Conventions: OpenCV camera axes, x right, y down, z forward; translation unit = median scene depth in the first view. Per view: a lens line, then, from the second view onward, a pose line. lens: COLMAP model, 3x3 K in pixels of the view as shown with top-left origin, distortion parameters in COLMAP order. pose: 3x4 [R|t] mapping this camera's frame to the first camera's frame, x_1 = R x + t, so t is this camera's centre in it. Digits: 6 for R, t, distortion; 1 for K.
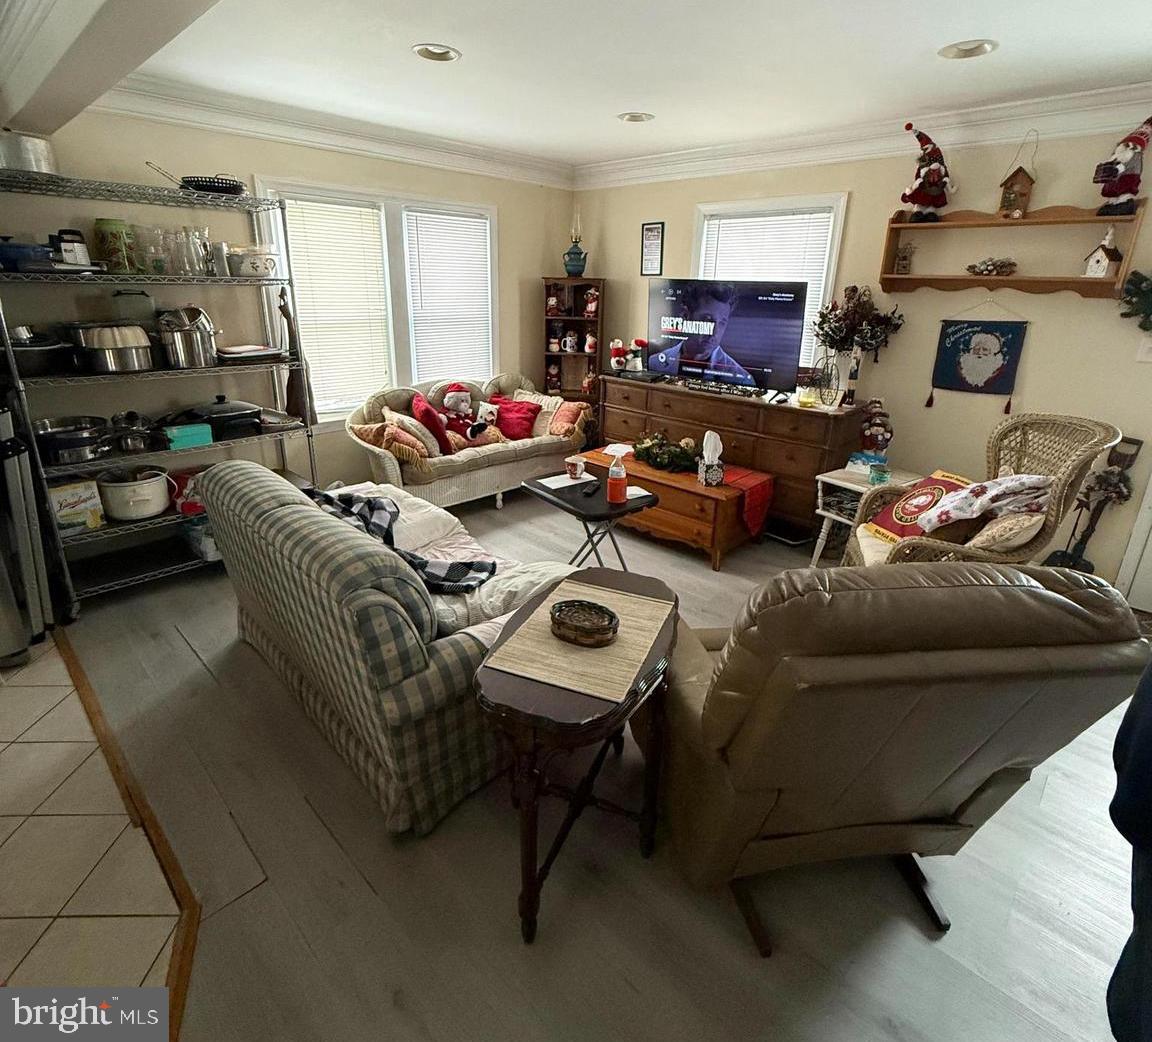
lens RADIAL K [[611.4, 0, 580.0], [0, 611.4, 487.6], [0, 0, 1]] dist [-0.001653, -0.001037]
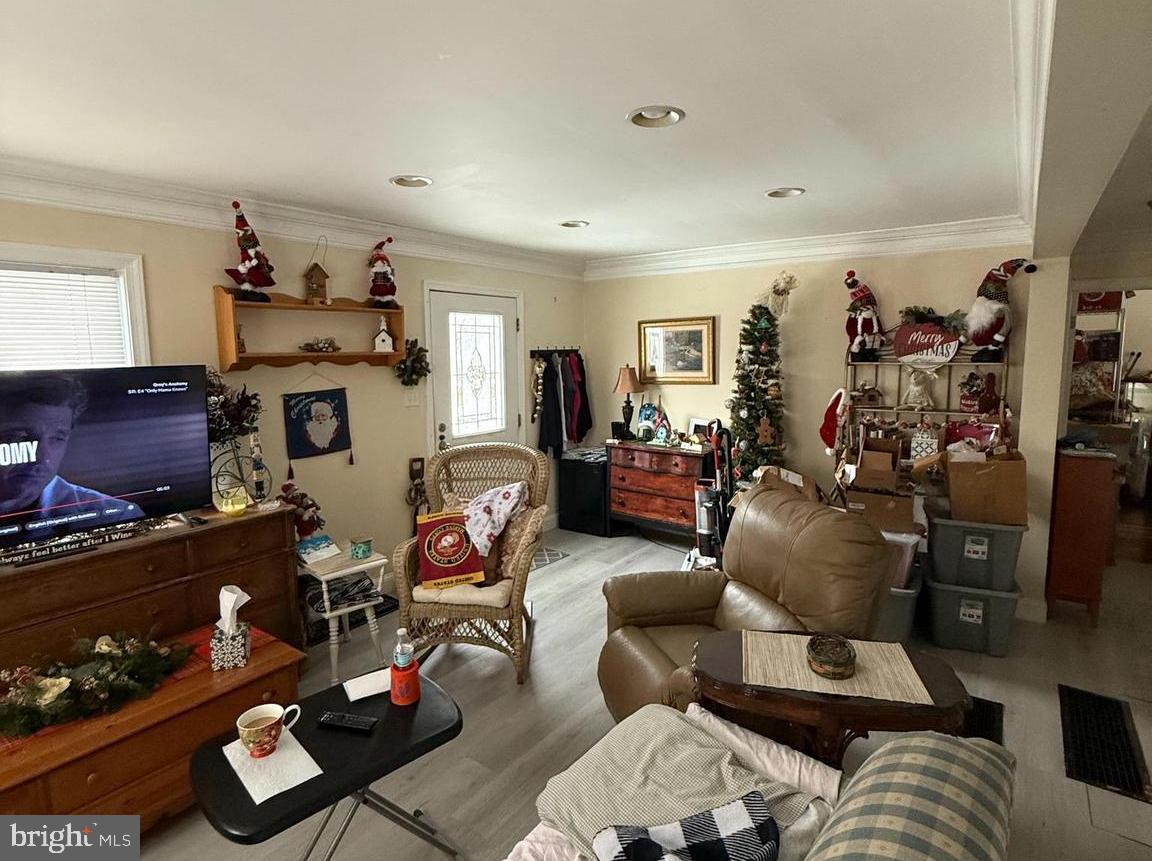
lens RADIAL K [[616.7, 0, 580.5], [0, 616.7, 415.0], [0, 0, 1]] dist [0.005354, 0.001207]
pose [[-0.137482, -0.129654, 0.981982, -0.487321], [0.323660, 0.931094, 0.168250, -0.260901], [-0.936132, 0.340960, -0.086045, 0.653902]]
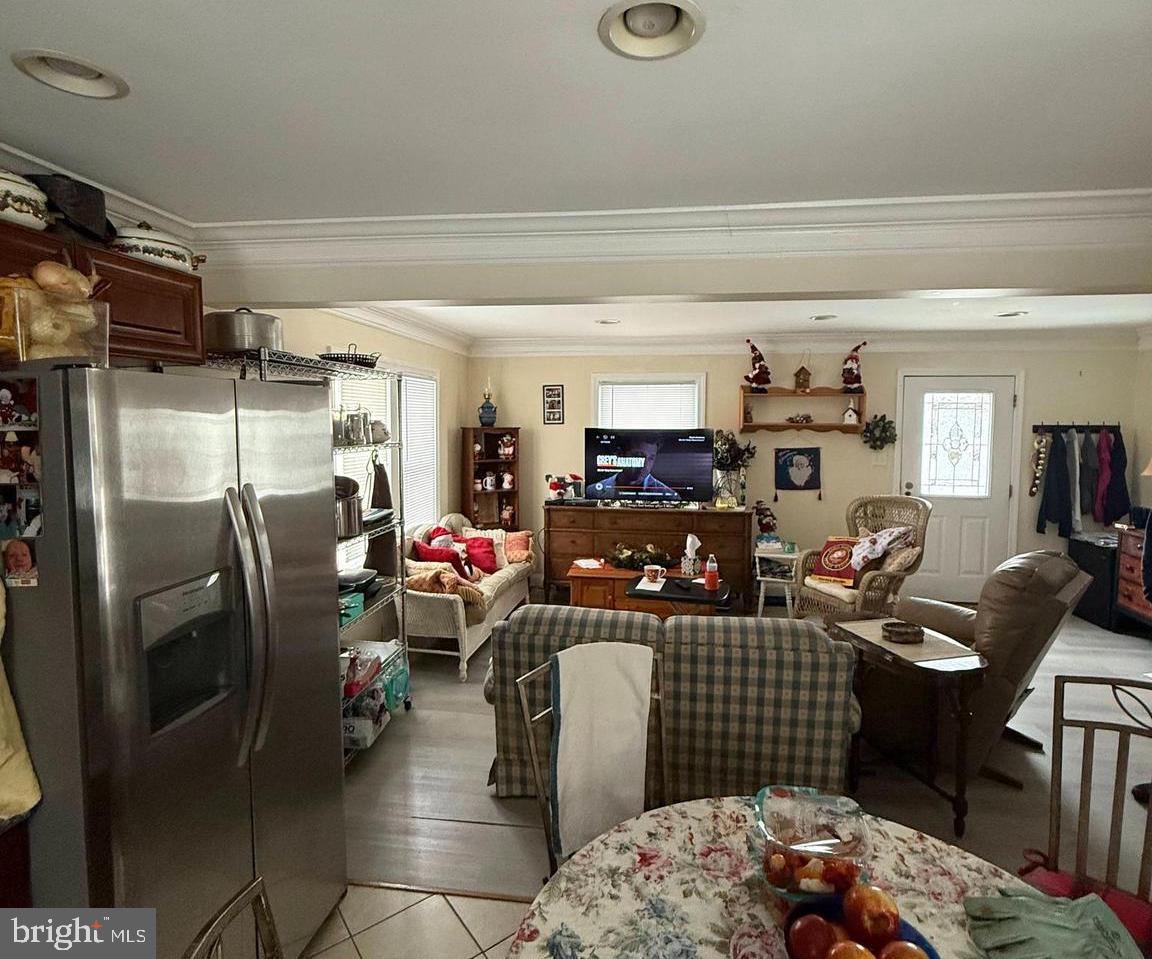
lens RADIAL K [[620.7, 0, 574.7], [0, 620.7, 450.0], [0, 0, 1]] dist [0.002344, 0.000125]
pose [[0.808161, -0.051327, 0.586721, -0.835389], [0.201784, 0.960033, -0.193957, -0.057134], [-0.553316, 0.275139, 0.786218, -0.011273]]
